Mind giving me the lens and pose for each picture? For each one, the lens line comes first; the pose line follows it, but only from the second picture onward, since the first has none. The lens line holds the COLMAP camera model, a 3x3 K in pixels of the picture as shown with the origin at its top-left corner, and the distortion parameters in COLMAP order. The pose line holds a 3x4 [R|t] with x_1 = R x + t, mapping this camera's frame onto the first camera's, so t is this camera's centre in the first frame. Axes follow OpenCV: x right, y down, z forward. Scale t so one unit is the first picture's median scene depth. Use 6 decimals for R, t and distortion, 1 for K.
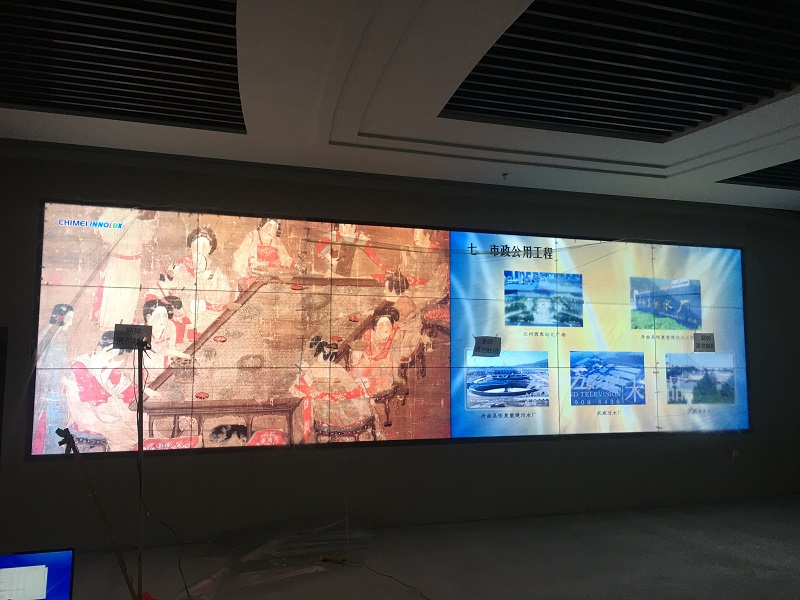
lens RADIAL K [[675.3, 0, 398.9], [0, 675.3, 296.2], [0, 0, 1]] dist [0.072264, -0.004957]
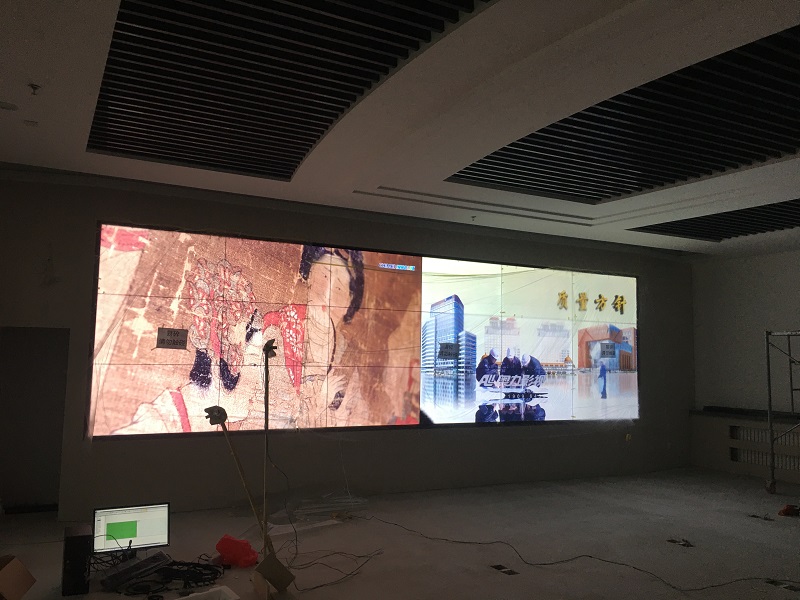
lens RADIAL K [[679.0, 0, 400.0], [0, 679.0, 300.0], [0, 0, 1]] dist [0.069358, -0.000475]
pose [[0.986201, 0.029990, 0.162810, -0.192412], [-0.031163, 0.999503, 0.004653, -0.026303], [-0.162590, -0.009662, 0.986646, -0.252912]]
